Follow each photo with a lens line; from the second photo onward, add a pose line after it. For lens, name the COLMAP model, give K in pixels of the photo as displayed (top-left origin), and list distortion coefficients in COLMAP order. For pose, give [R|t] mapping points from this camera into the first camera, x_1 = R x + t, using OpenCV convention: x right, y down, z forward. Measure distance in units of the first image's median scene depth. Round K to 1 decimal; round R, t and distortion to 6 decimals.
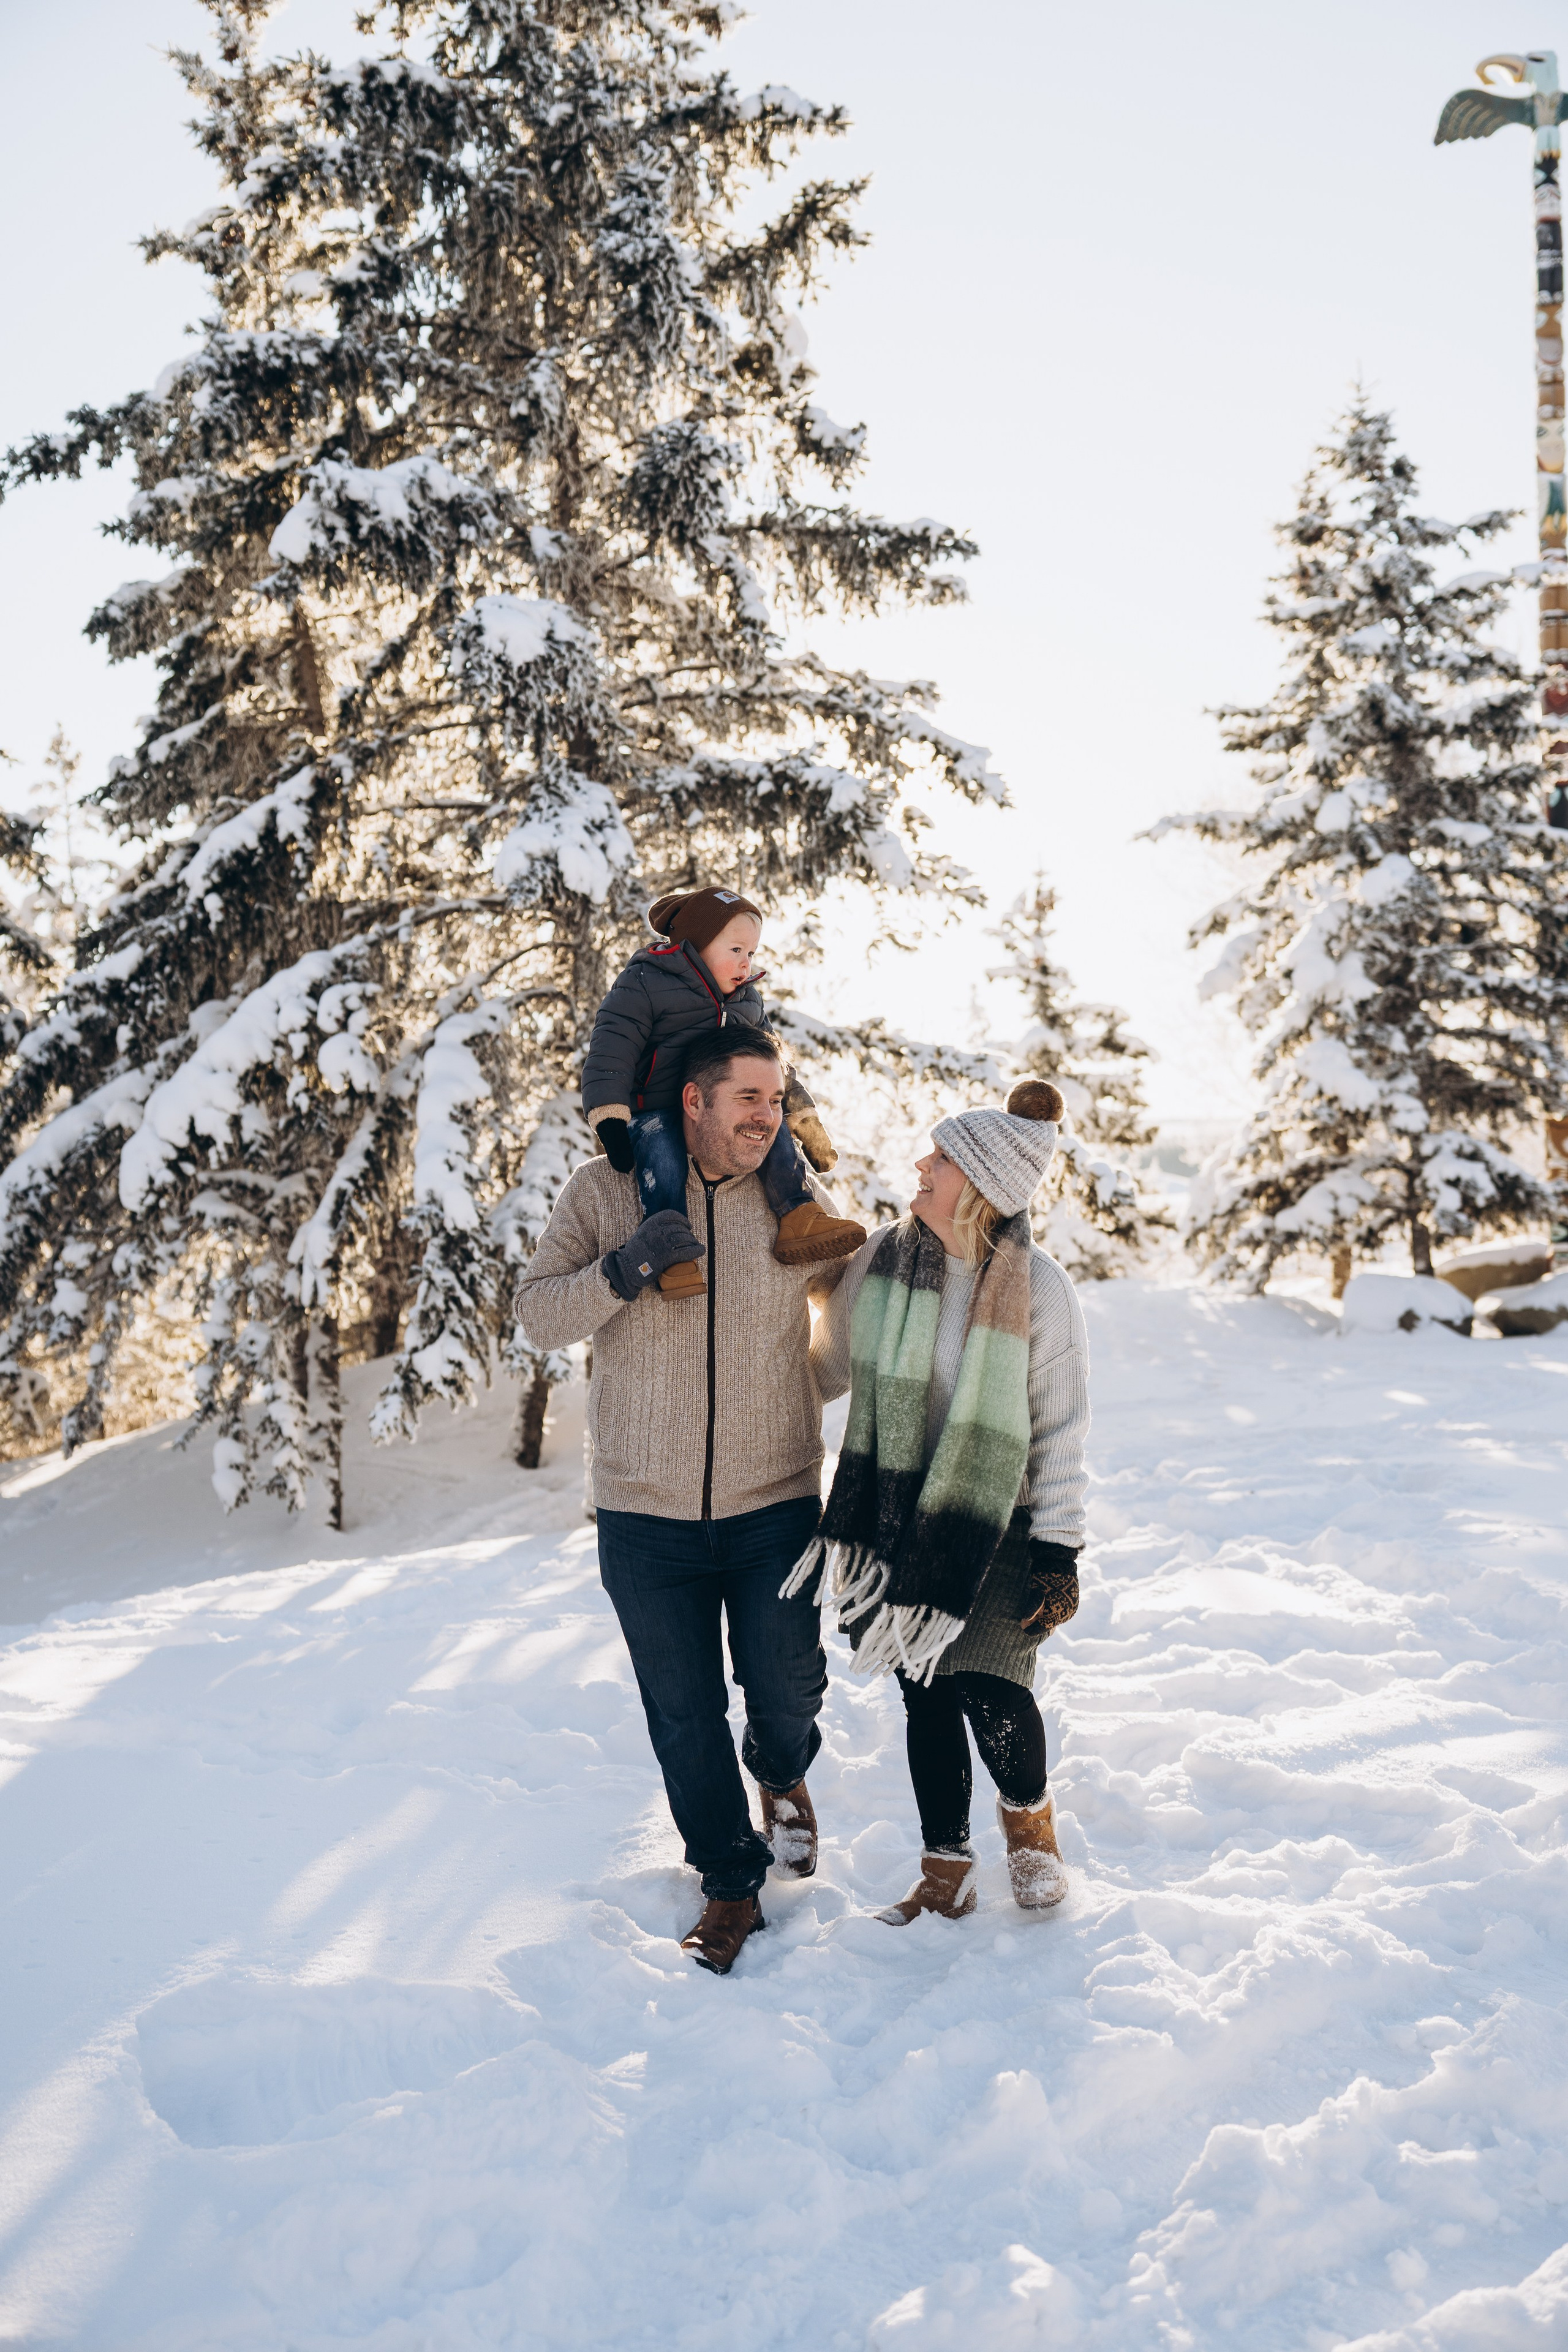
lens RADIAL K [[2275.8, 0, 787.2], [0, 2275.8, 1182.6], [0, 0, 1]] dist [-0.002153, 0.012302]
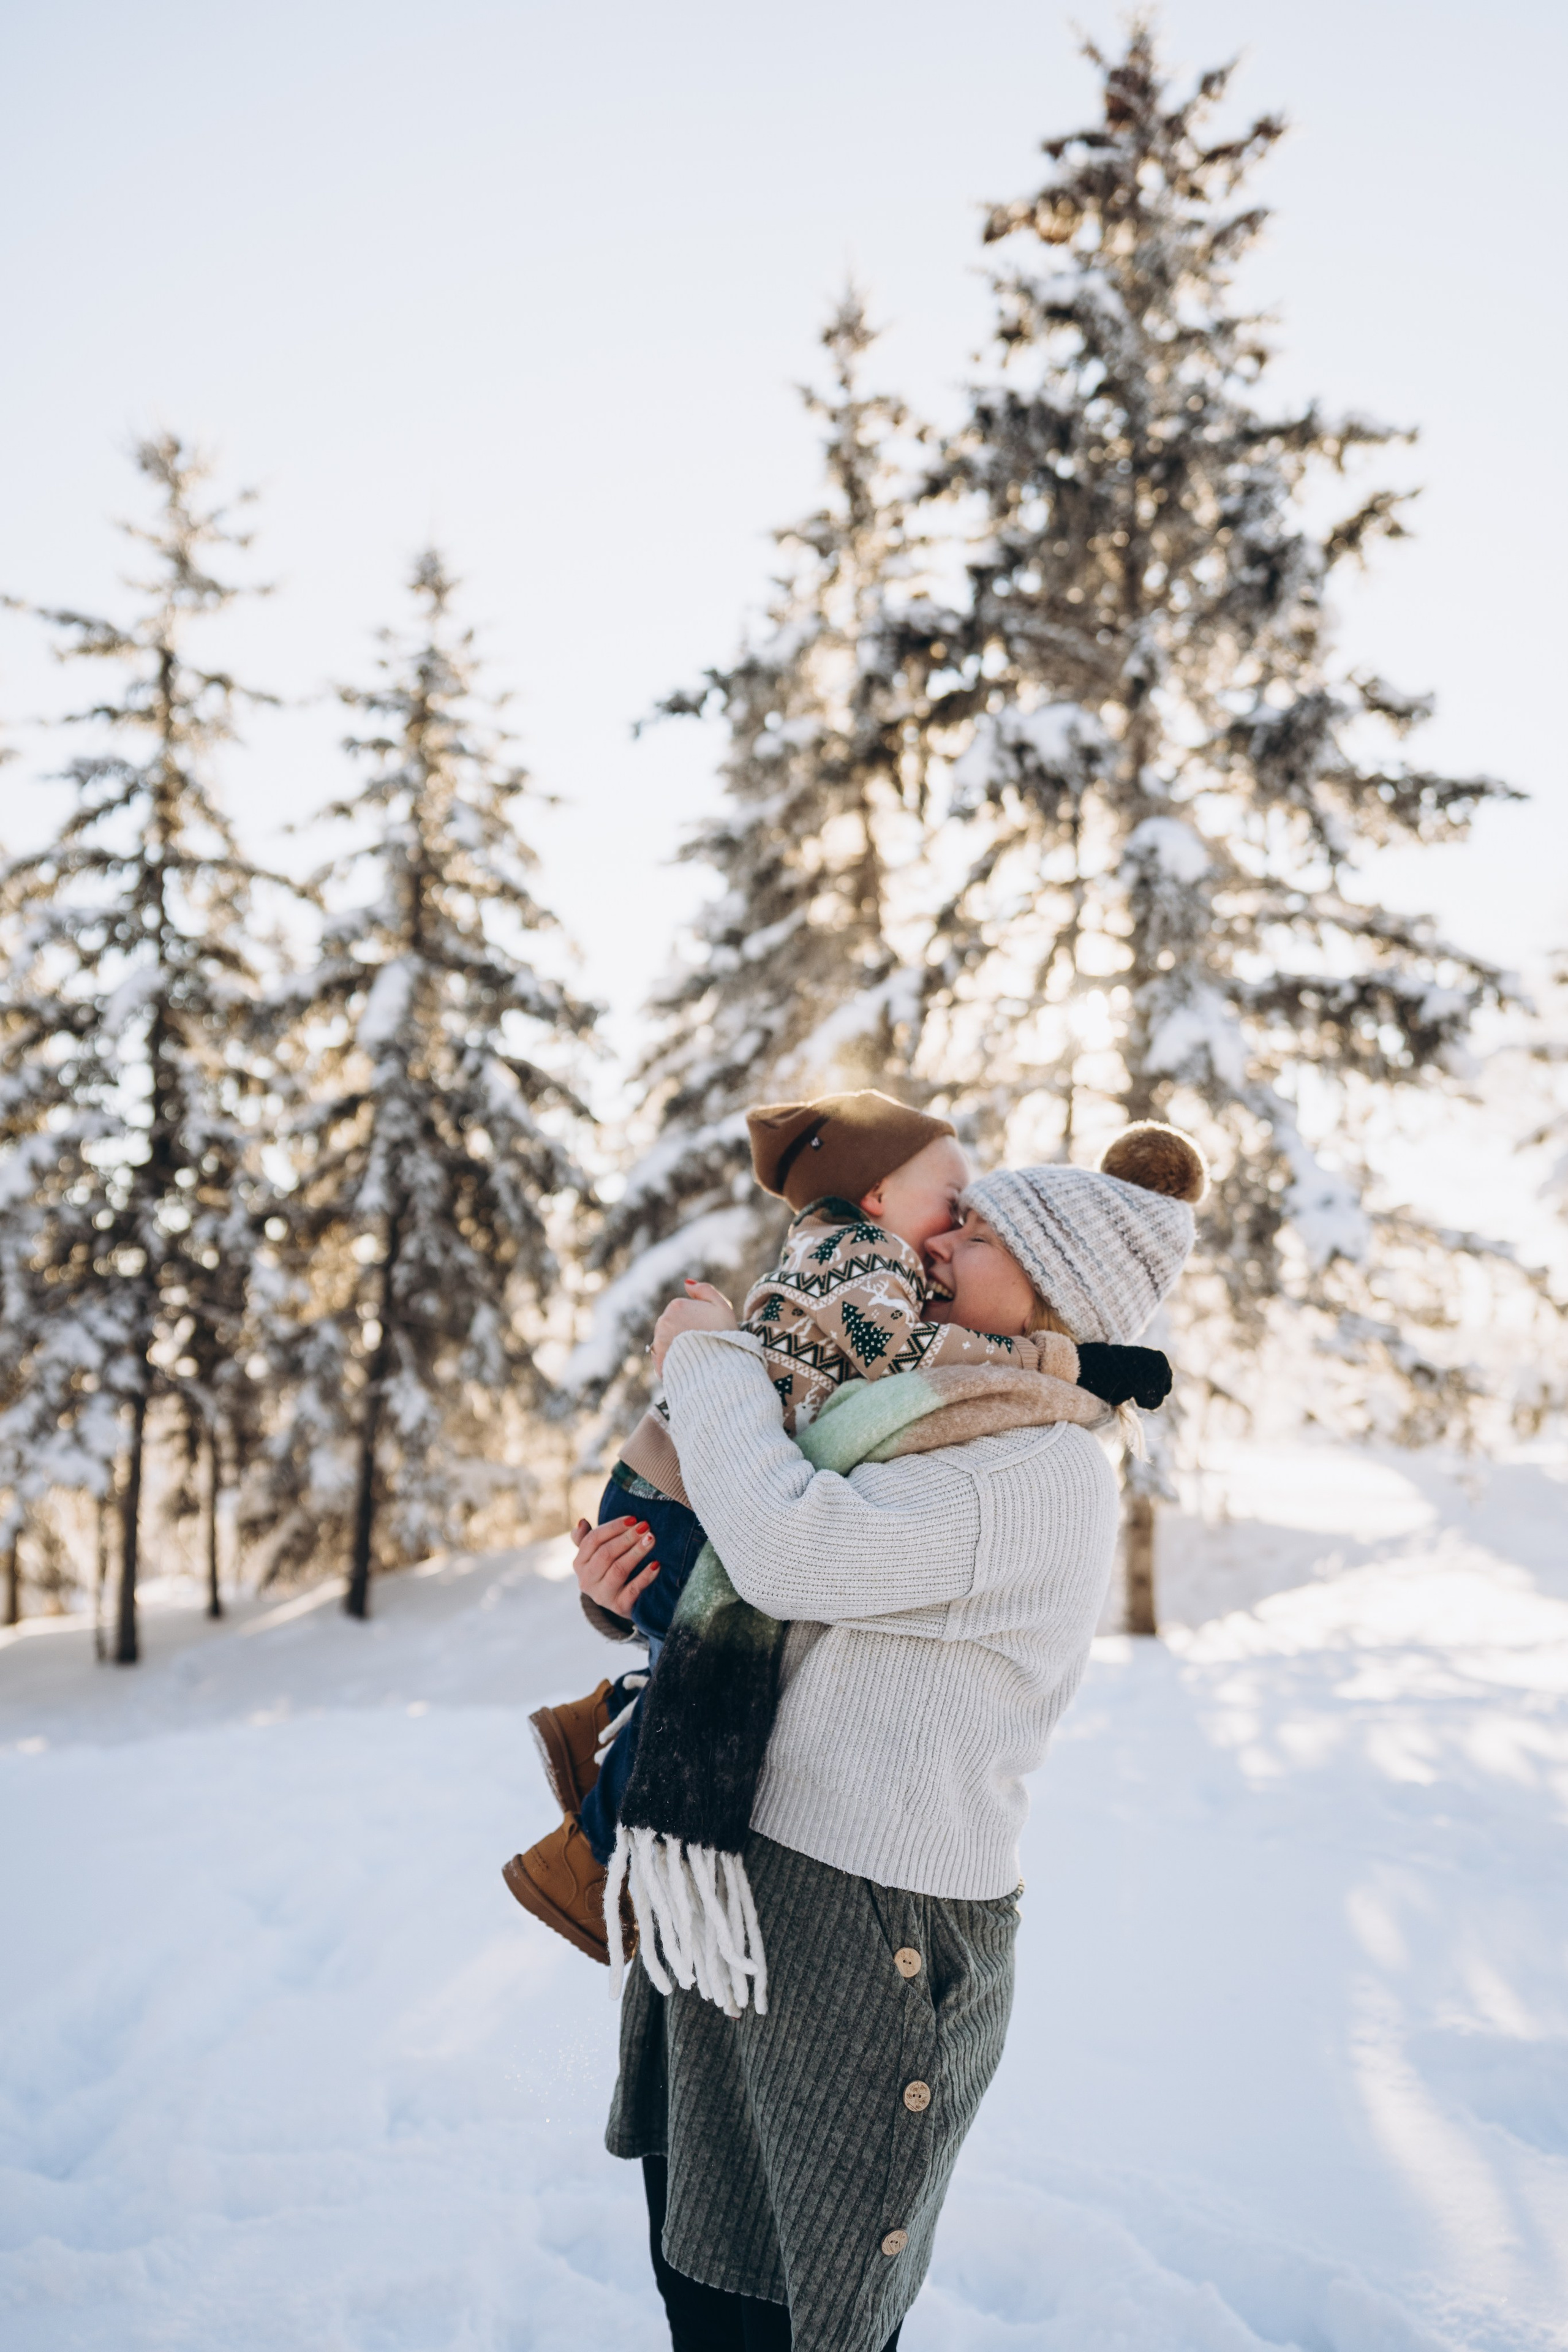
lens RADIAL K [[1958.8, 0, 792.2], [0, 1958.8, 1171.0], [0, 0, 1]] dist [0.005116, 0.002866]
pose [[0.994169, 0.045791, -0.097628, -0.108710], [-0.054267, 0.994815, -0.086015, 0.009006], [0.093183, 0.090811, 0.991499, 0.000181]]
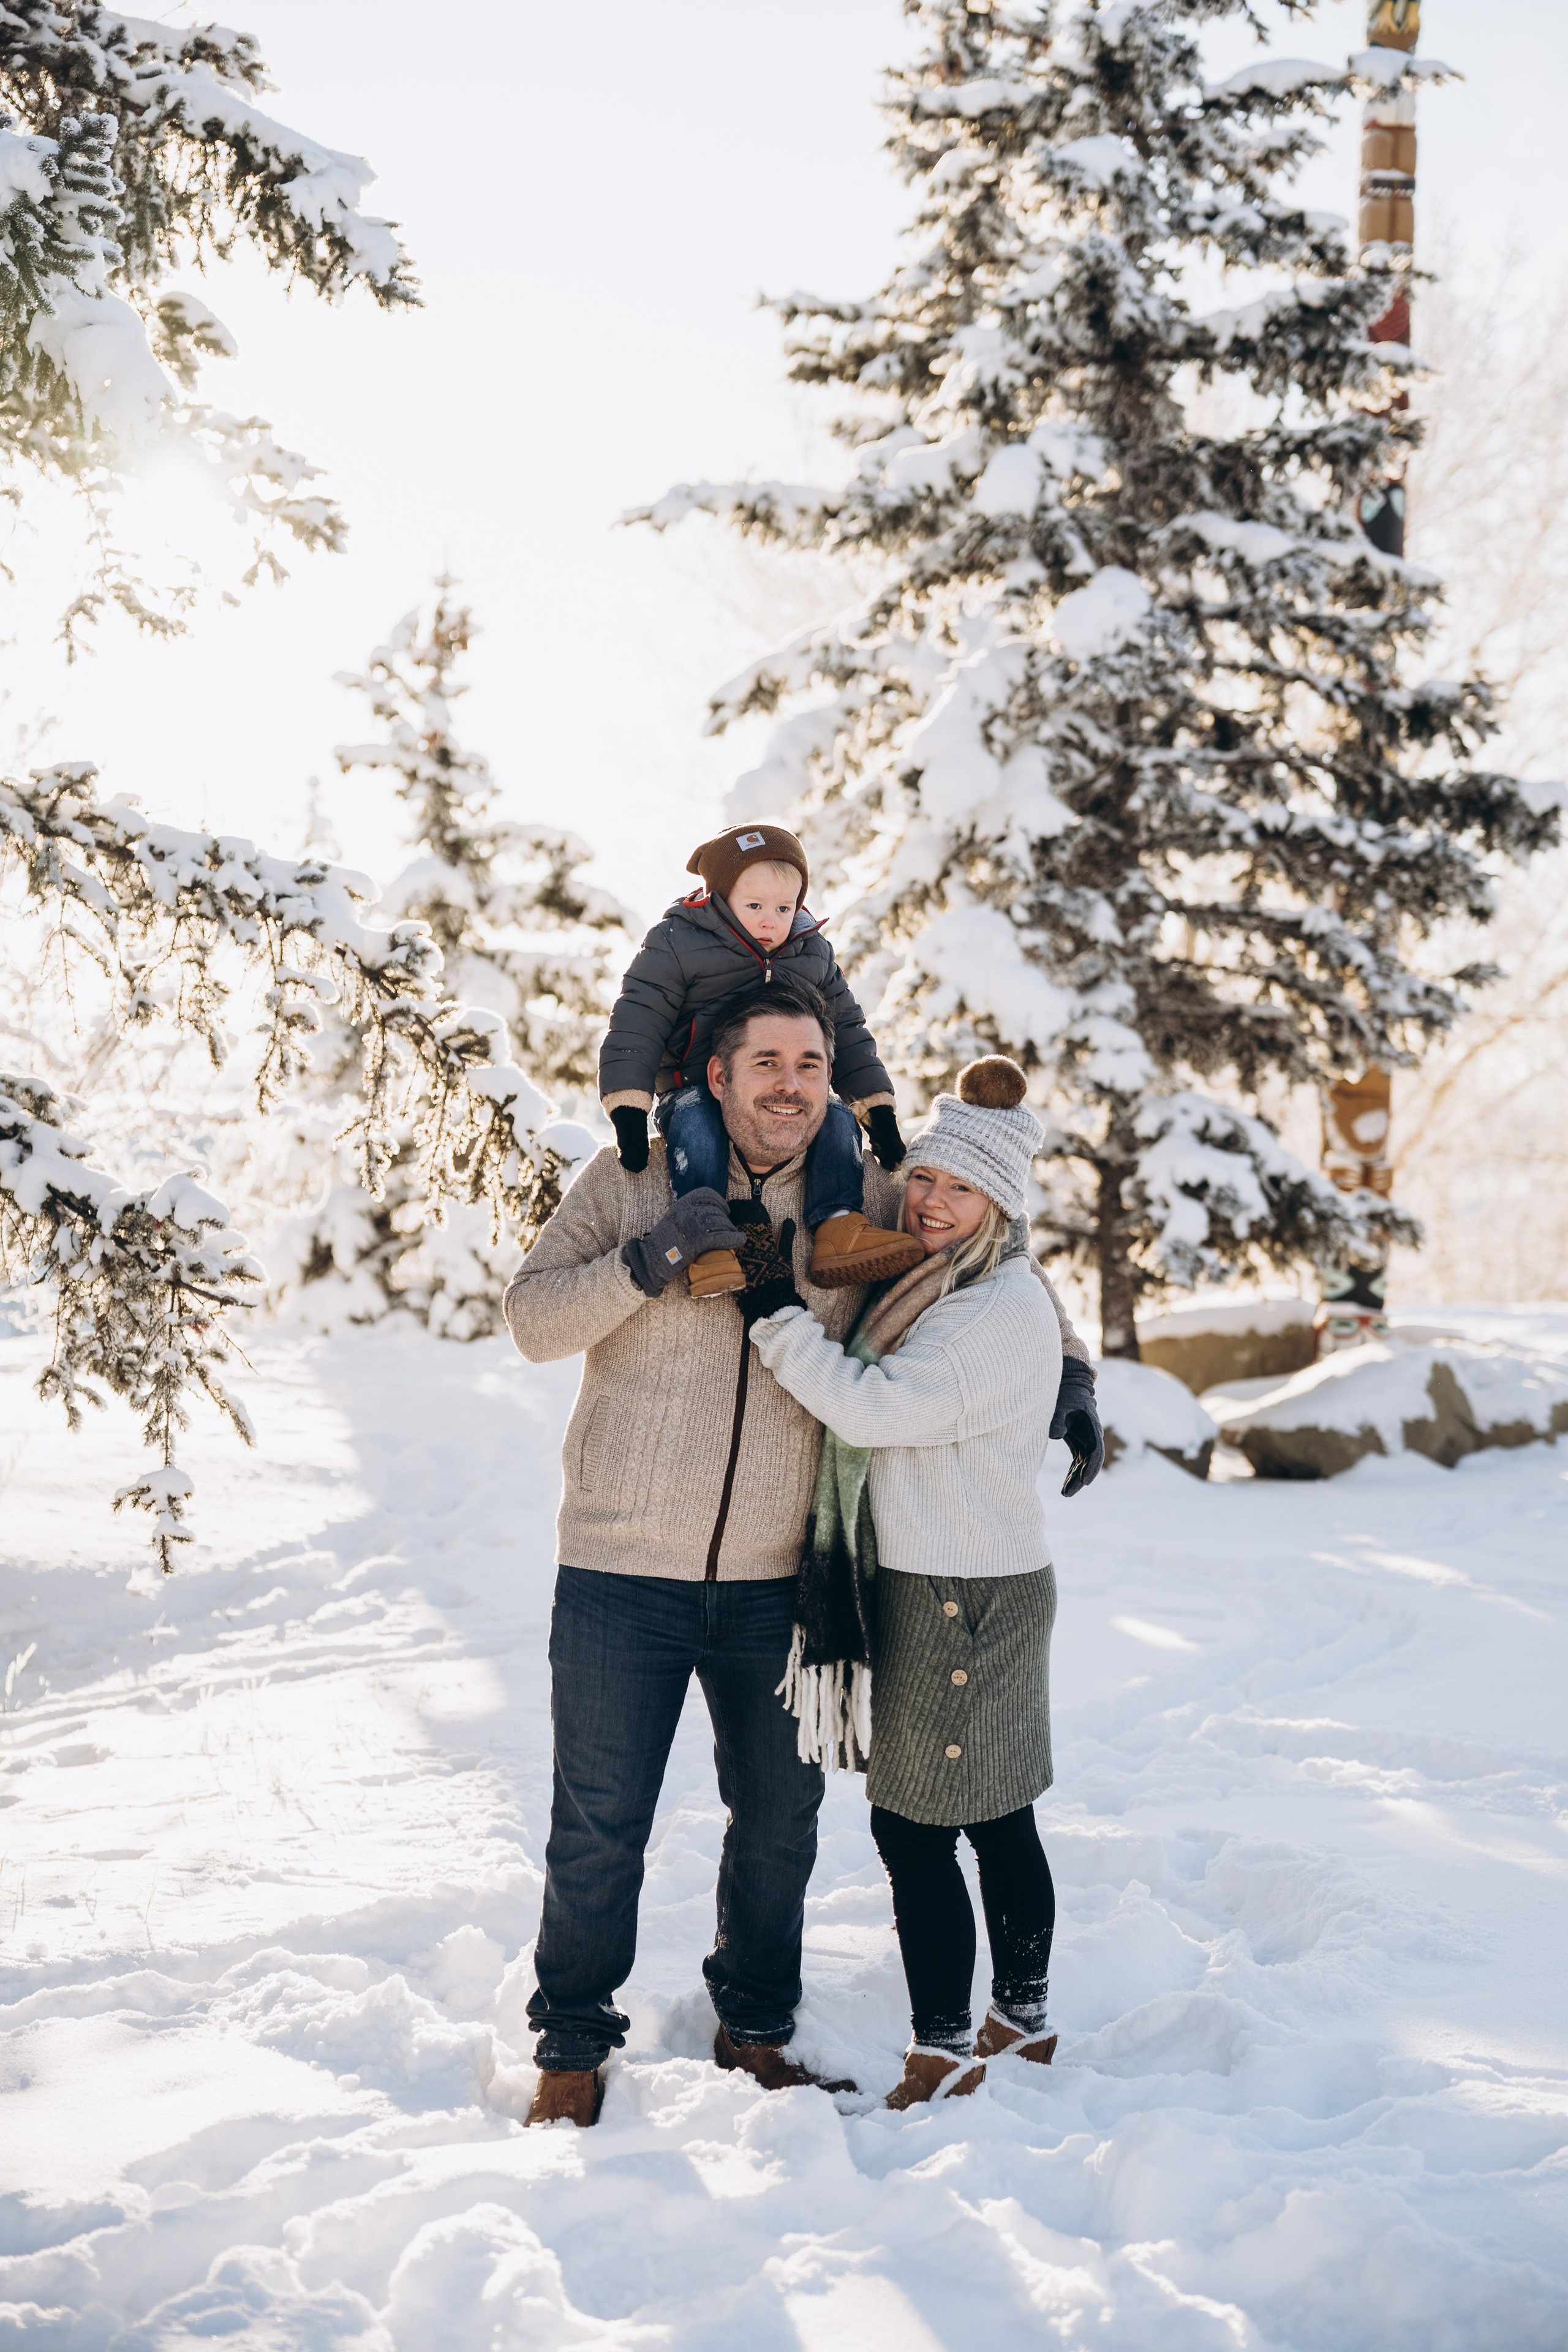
lens RADIAL K [[3576.0, 0, 799.3], [0, 3576.0, 1175.1], [0, 0, 1]] dist [0.026092, -0.051921]
pose [[0.974721, 0.048389, 0.218124, 0.018552], [-0.051031, 0.998676, 0.006489, -0.004086], [-0.217521, -0.017456, 0.975900, 0.193639]]
